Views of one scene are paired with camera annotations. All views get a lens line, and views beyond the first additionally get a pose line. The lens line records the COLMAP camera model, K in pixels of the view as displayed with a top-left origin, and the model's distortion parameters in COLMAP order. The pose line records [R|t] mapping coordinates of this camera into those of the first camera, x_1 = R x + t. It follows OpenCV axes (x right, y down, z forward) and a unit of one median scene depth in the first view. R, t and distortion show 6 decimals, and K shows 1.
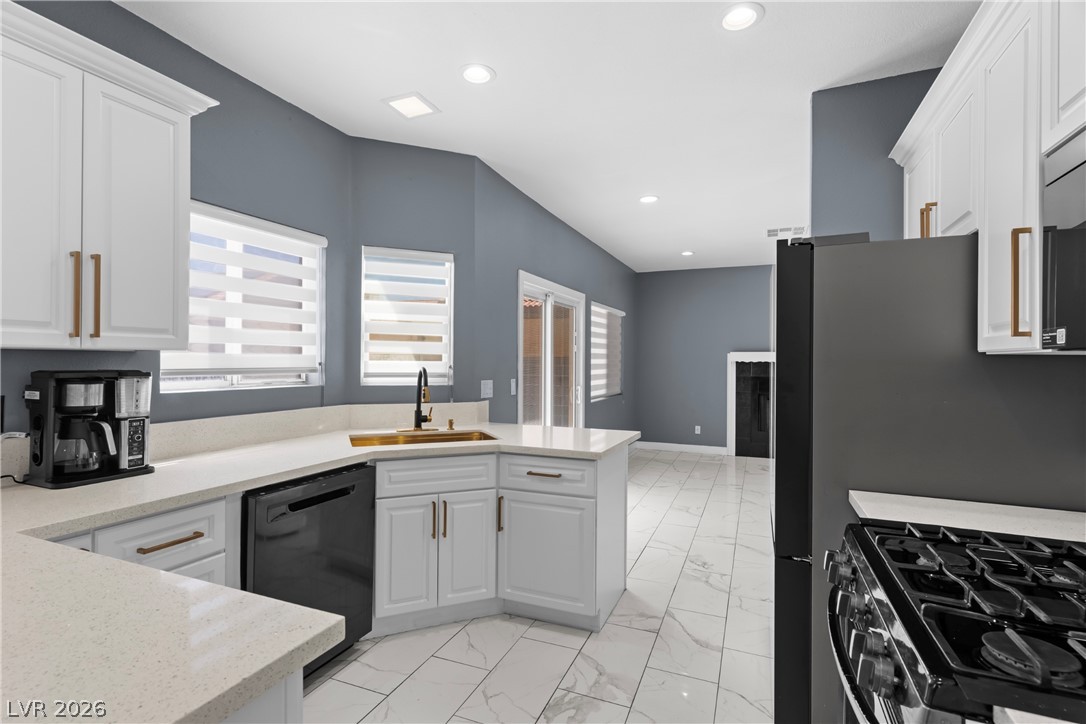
lens RADIAL K [[513.7, 0, 553.5], [0, 513.7, 360.3], [0, 0, 1]] dist [-0.000856, 0.000297]
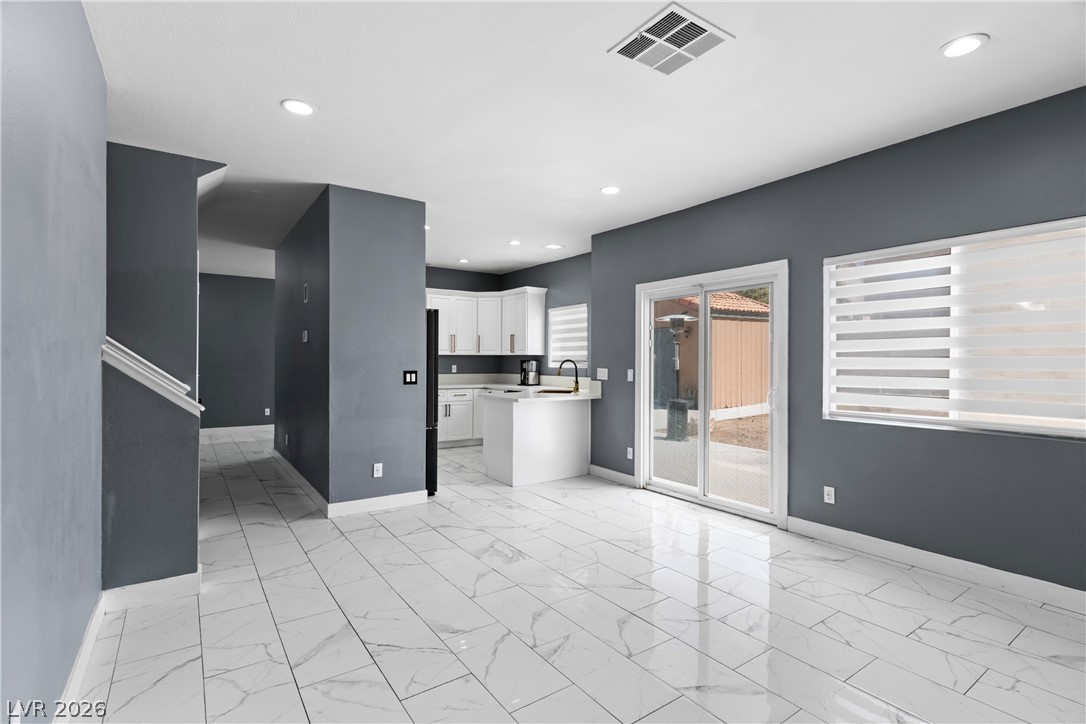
lens RADIAL K [[513.7, 0, 546.7], [0, 513.7, 360.3], [0, 0, 1]] dist [-0.000856, 0.000297]
pose [[-0.541119, -0.006407, -0.840922, 1.345672], [-0.011598, 0.999933, -0.000155, 0.014046], [0.840866, 0.009669, -0.541157, 1.771690]]
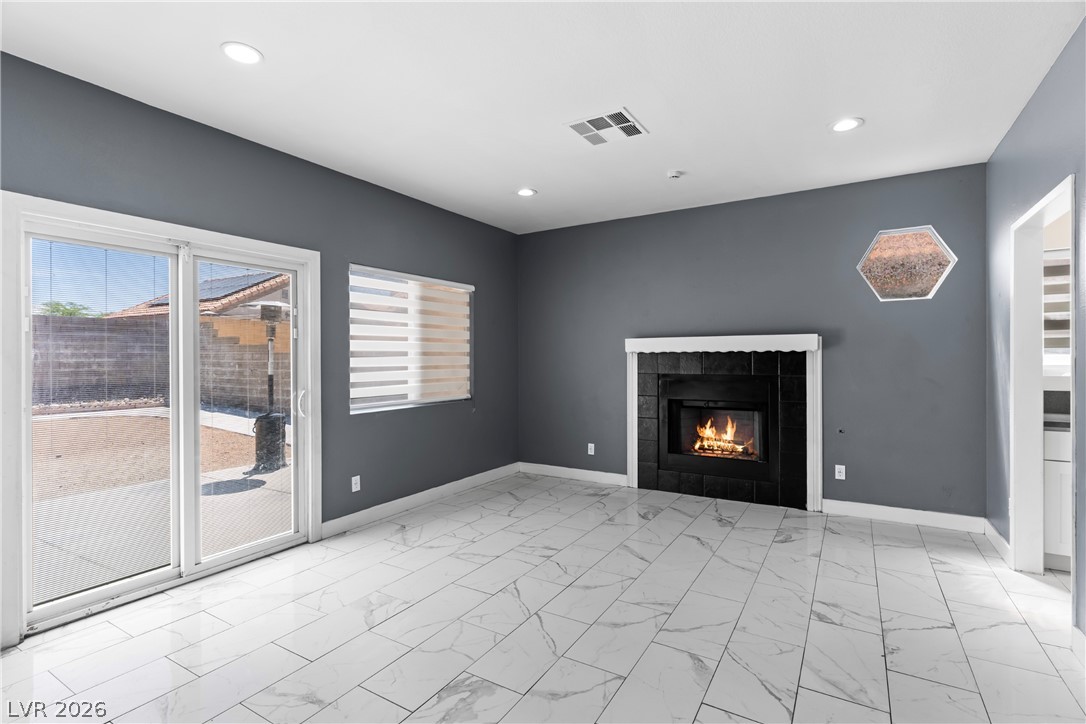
lens RADIAL K [[513.7, 0, 539.7], [0, 513.7, 358.7], [0, 0, 1]] dist [-0.000856, 0.000297]
pose [[0.986331, -0.008220, -0.164571, 0.729498], [0.006784, 0.999934, -0.009284, 0.019094], [0.164637, 0.008041, 0.986321, 0.617914]]
